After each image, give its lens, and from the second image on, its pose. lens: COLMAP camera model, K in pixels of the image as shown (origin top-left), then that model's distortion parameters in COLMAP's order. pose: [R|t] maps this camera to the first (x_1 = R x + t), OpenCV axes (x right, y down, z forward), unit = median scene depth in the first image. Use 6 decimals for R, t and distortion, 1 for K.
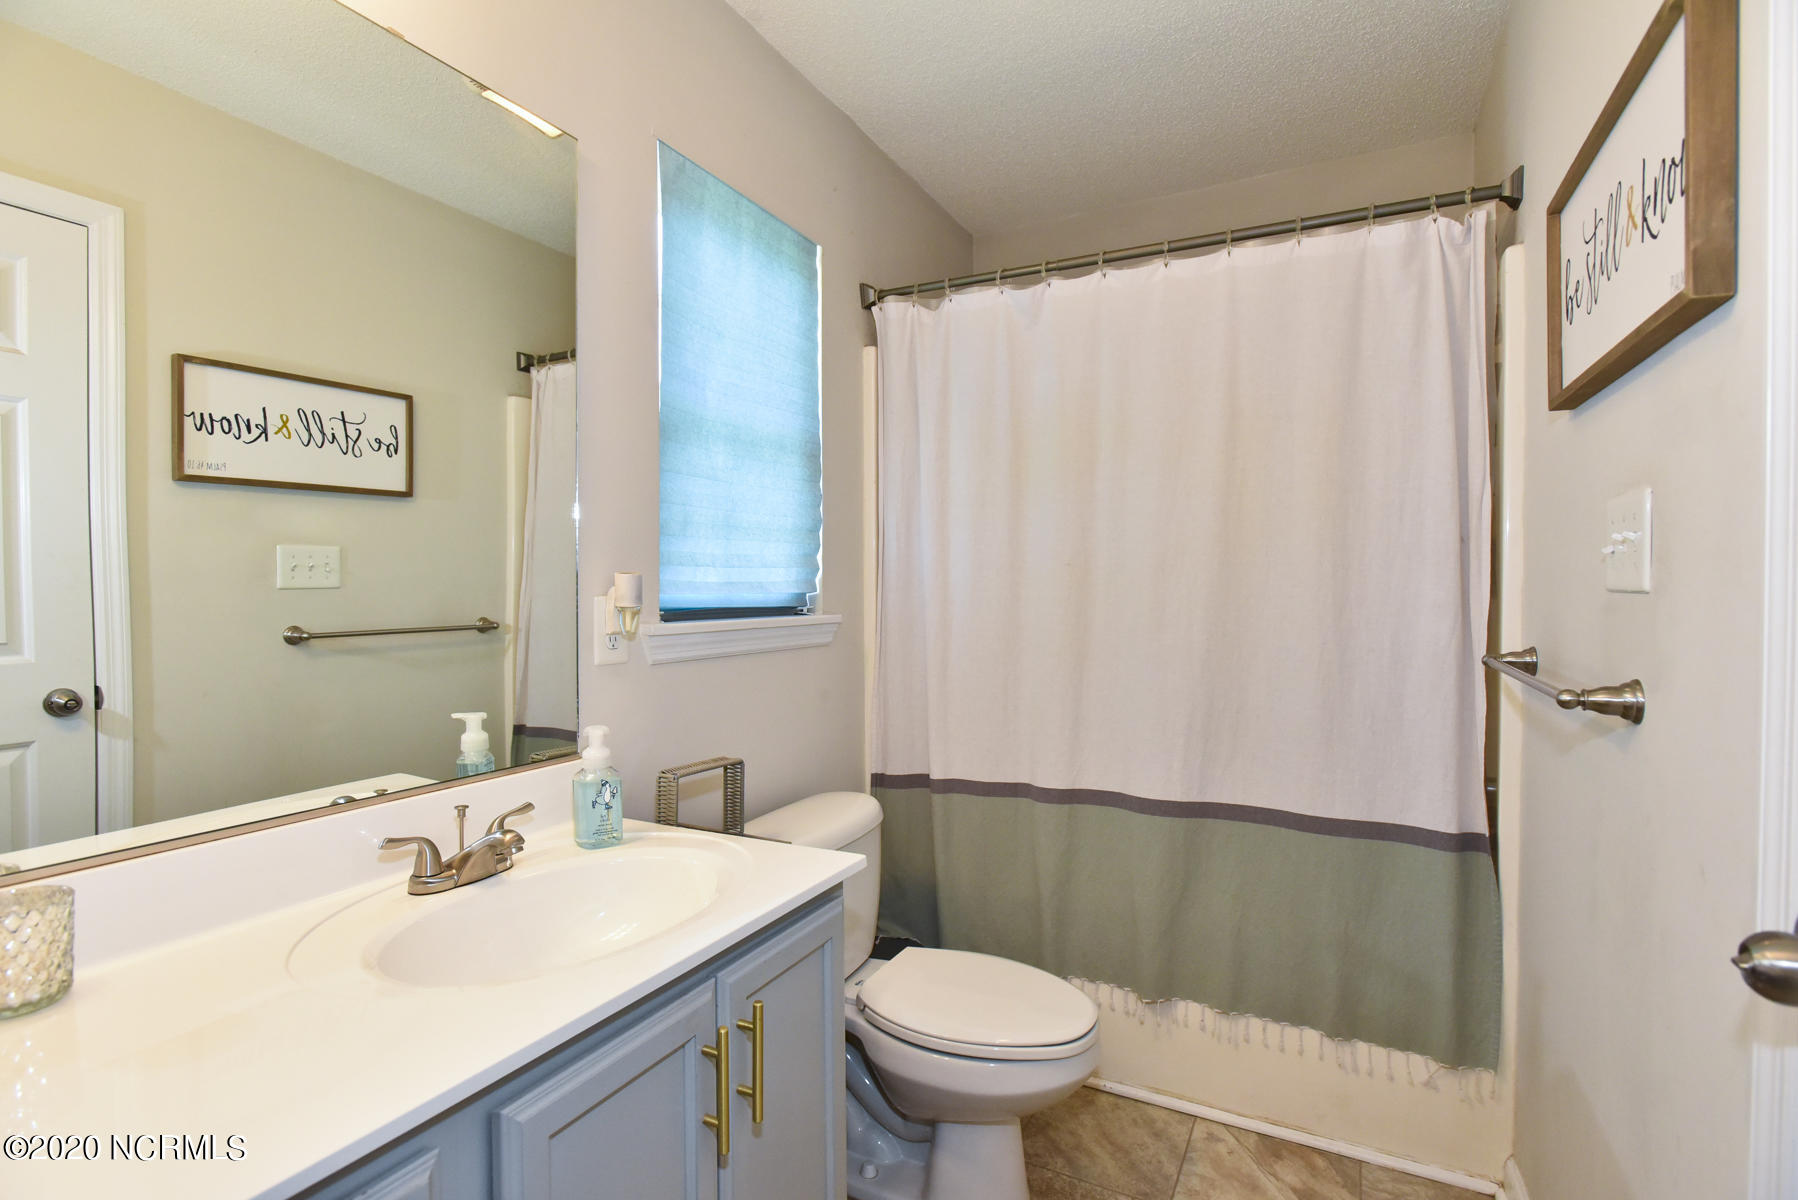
lens RADIAL K [[851.5, 0, 888.2], [0, 851.5, 598.2], [0, 0, 1]] dist [-0.015418, 0.001366]
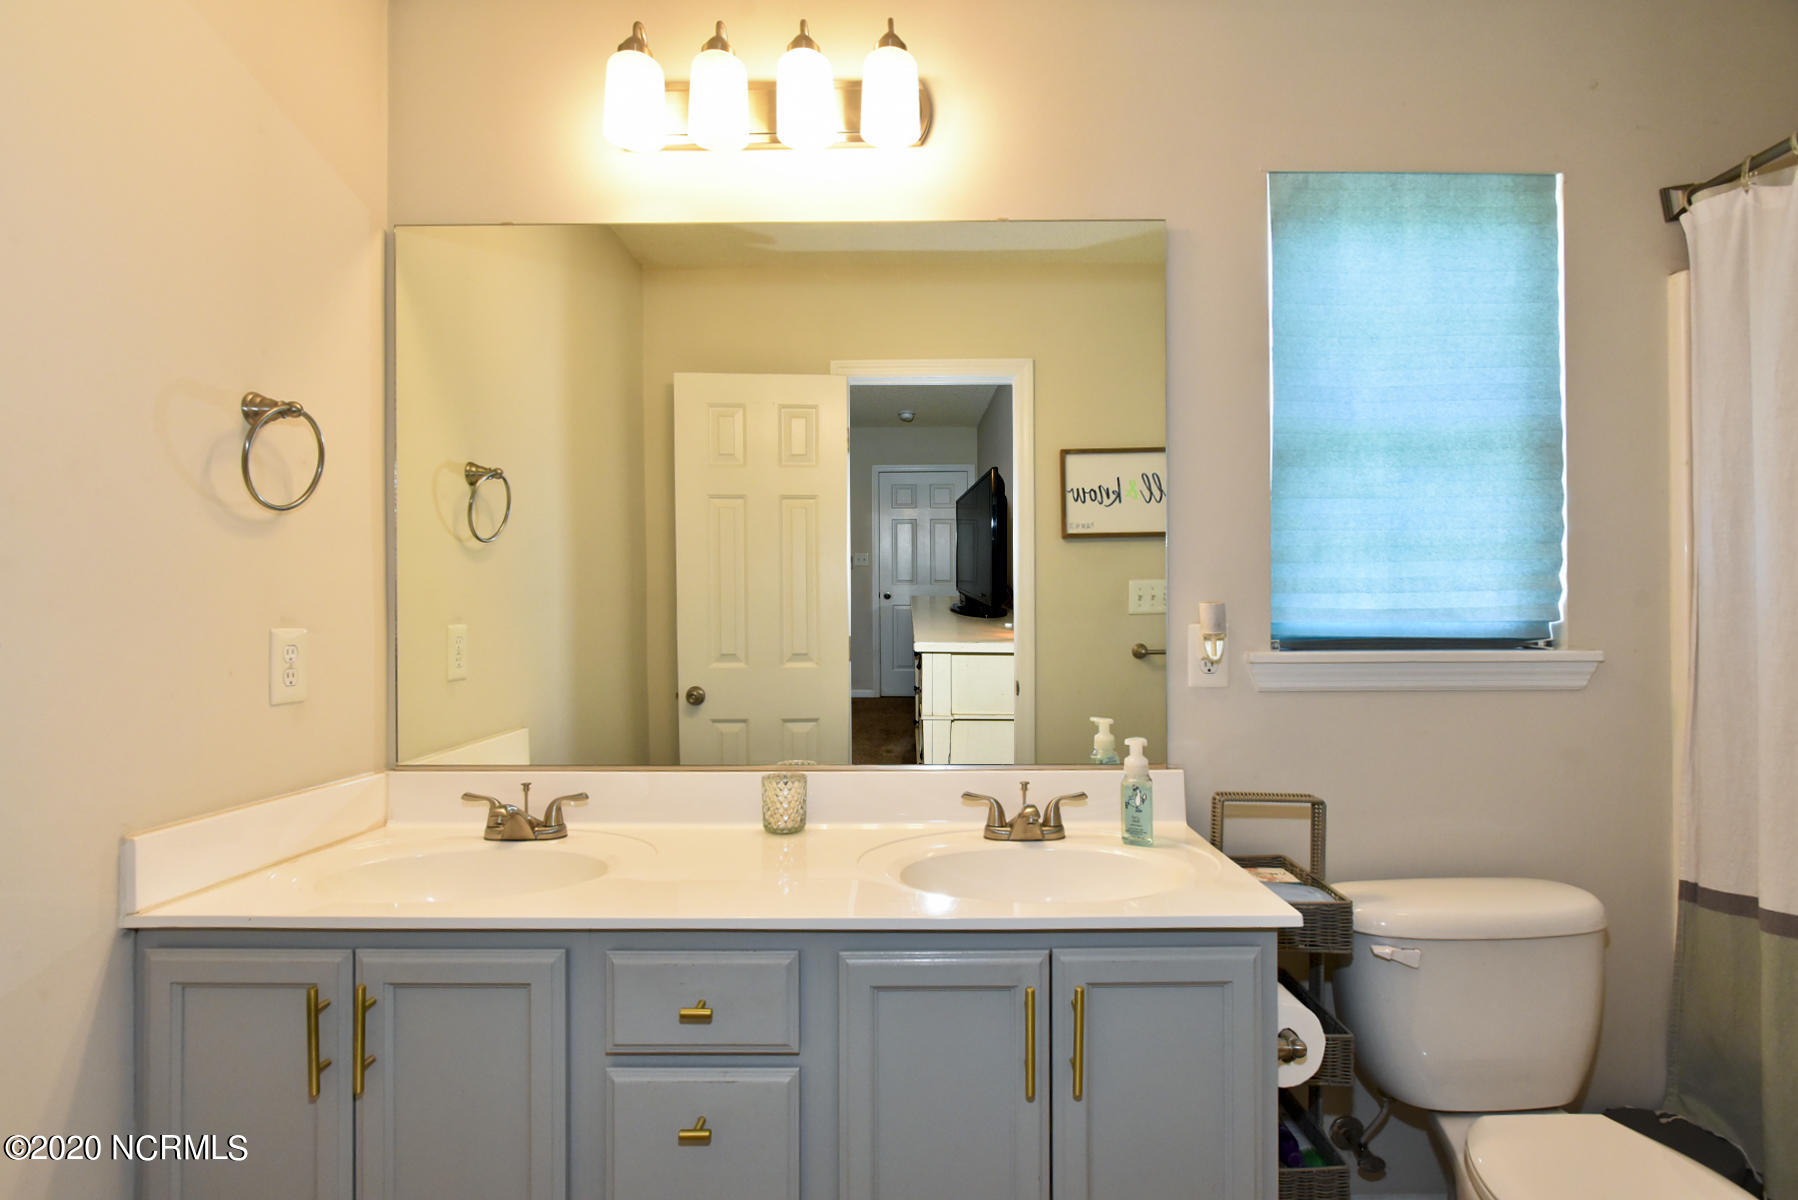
lens RADIAL K [[851.5, 0, 899.8], [0, 851.5, 610.3], [0, 0, 1]] dist [-0.015418, 0.001366]
pose [[0.457799, -0.006198, -0.889034, 0.332528], [-0.006520, 0.999925, -0.010328, -0.004590], [0.889032, 0.010525, 0.457724, 0.120640]]
